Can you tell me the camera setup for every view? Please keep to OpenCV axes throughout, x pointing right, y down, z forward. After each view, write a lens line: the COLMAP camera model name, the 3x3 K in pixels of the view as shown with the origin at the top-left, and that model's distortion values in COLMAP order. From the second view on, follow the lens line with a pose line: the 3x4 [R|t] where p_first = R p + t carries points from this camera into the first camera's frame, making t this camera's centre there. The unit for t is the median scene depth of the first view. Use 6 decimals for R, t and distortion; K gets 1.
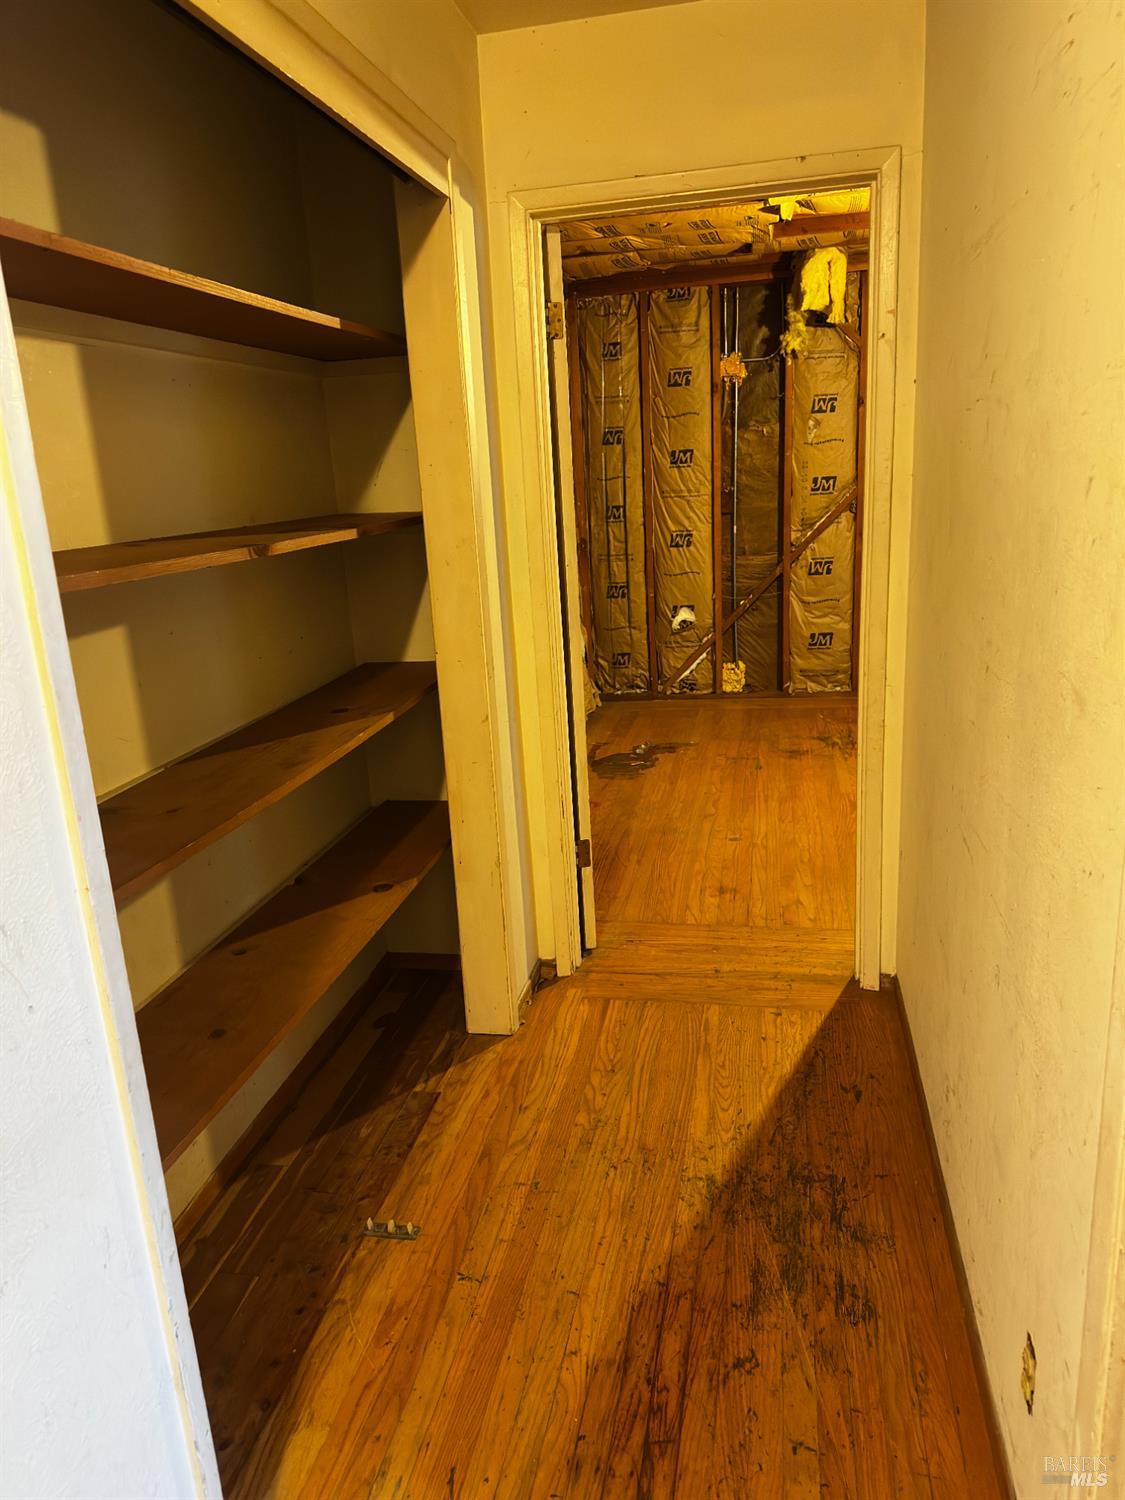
lens RADIAL K [[1044.9, 0, 548.7], [0, 1044.9, 764.5], [0, 0, 1]] dist [0.053009, -0.043532]
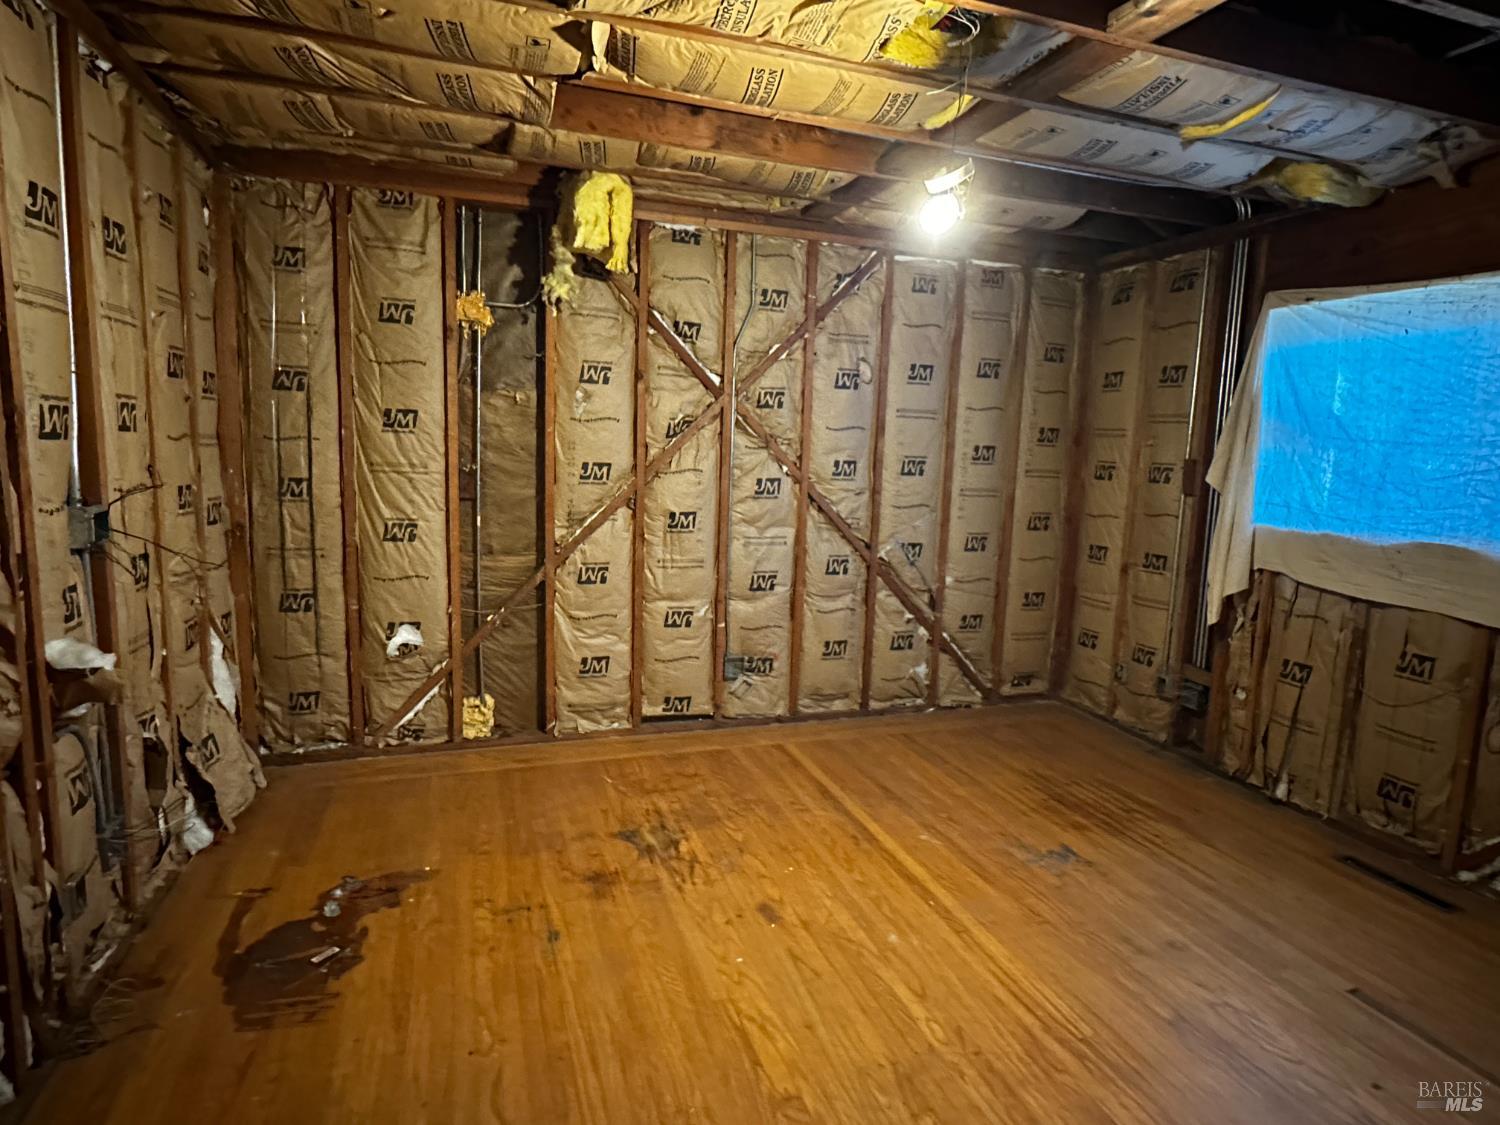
lens RADIAL K [[823.1, 0, 754.0], [0, 823.1, 563.4], [0, 0, 1]] dist [-0.003028, 0.000159]
pose [[0.852667, 0.013546, 0.522279, 0.041369], [0.056495, 0.991412, -0.117947, -0.117196], [-0.519391, 0.130076, 0.844579, 0.421219]]
